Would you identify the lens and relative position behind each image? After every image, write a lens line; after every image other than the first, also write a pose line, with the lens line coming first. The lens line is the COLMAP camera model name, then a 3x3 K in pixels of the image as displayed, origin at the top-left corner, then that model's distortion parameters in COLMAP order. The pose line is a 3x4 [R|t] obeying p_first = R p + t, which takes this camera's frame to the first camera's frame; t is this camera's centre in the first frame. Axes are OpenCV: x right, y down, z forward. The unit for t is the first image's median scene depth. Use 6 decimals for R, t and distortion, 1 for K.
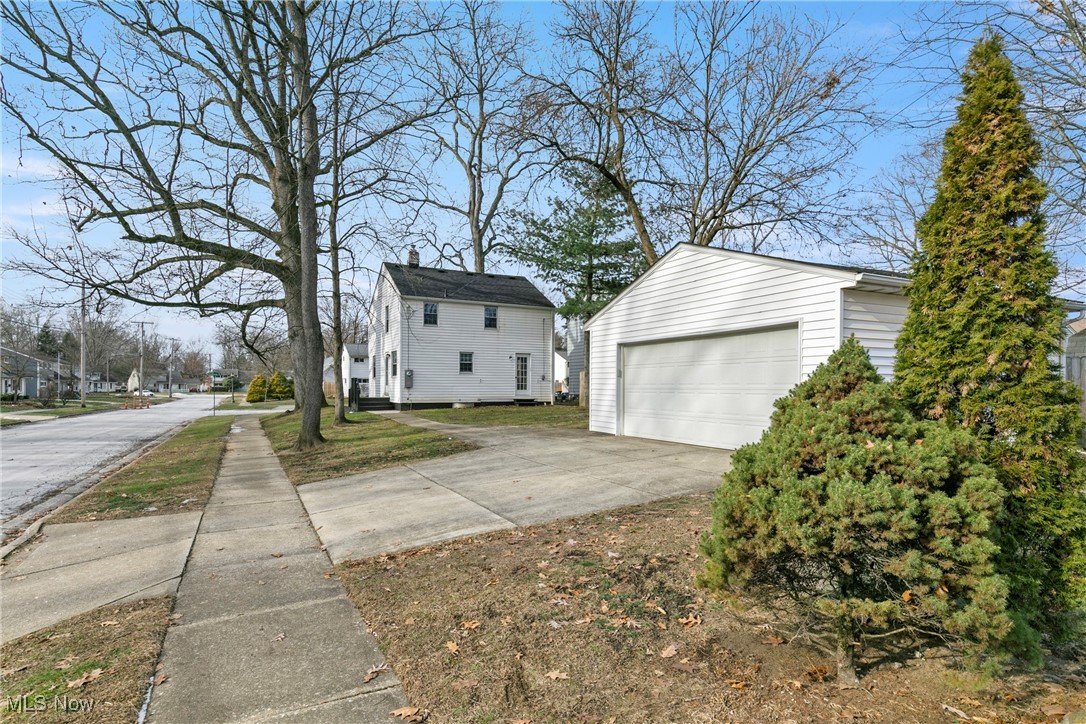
lens RADIAL K [[607.7, 0, 545.3], [0, 607.7, 365.4], [0, 0, 1]] dist [0.001172, 0.000039]
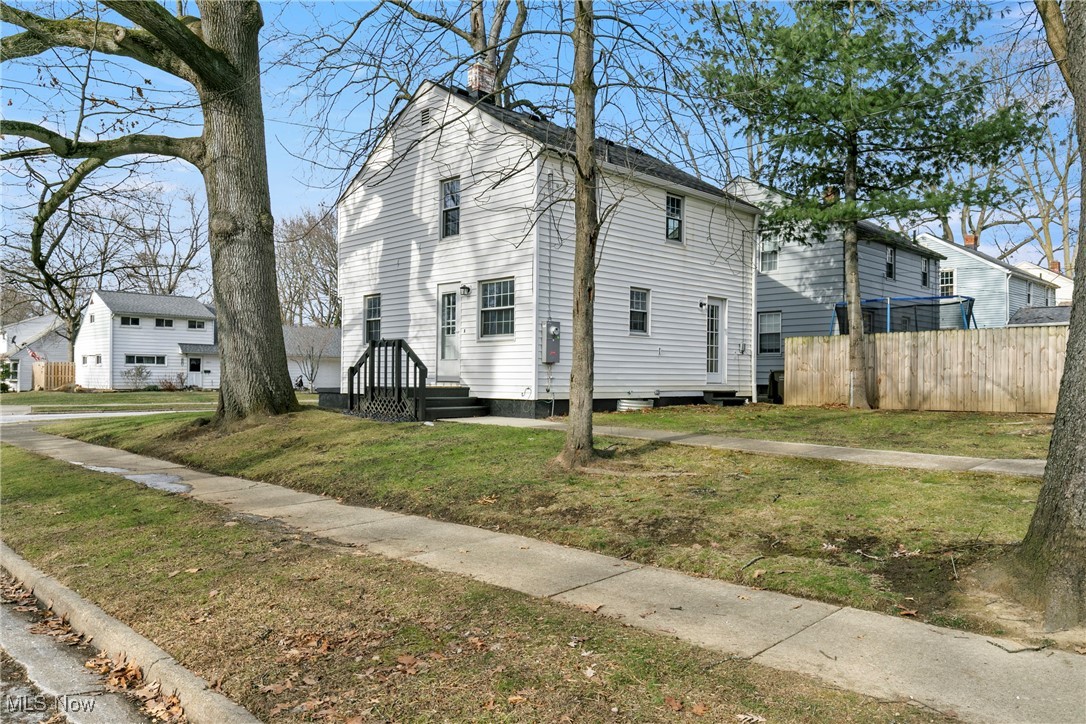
lens RADIAL K [[814.6, 0, 535.5], [0, 814.6, 364.4], [0, 0, 1]] dist [0.003595, 0.003123]
pose [[0.954492, 0.011700, 0.298006, -0.386953], [-0.016924, 0.999745, 0.014955, 0.027659], [-0.297755, -0.019318, 0.954447, 0.434686]]
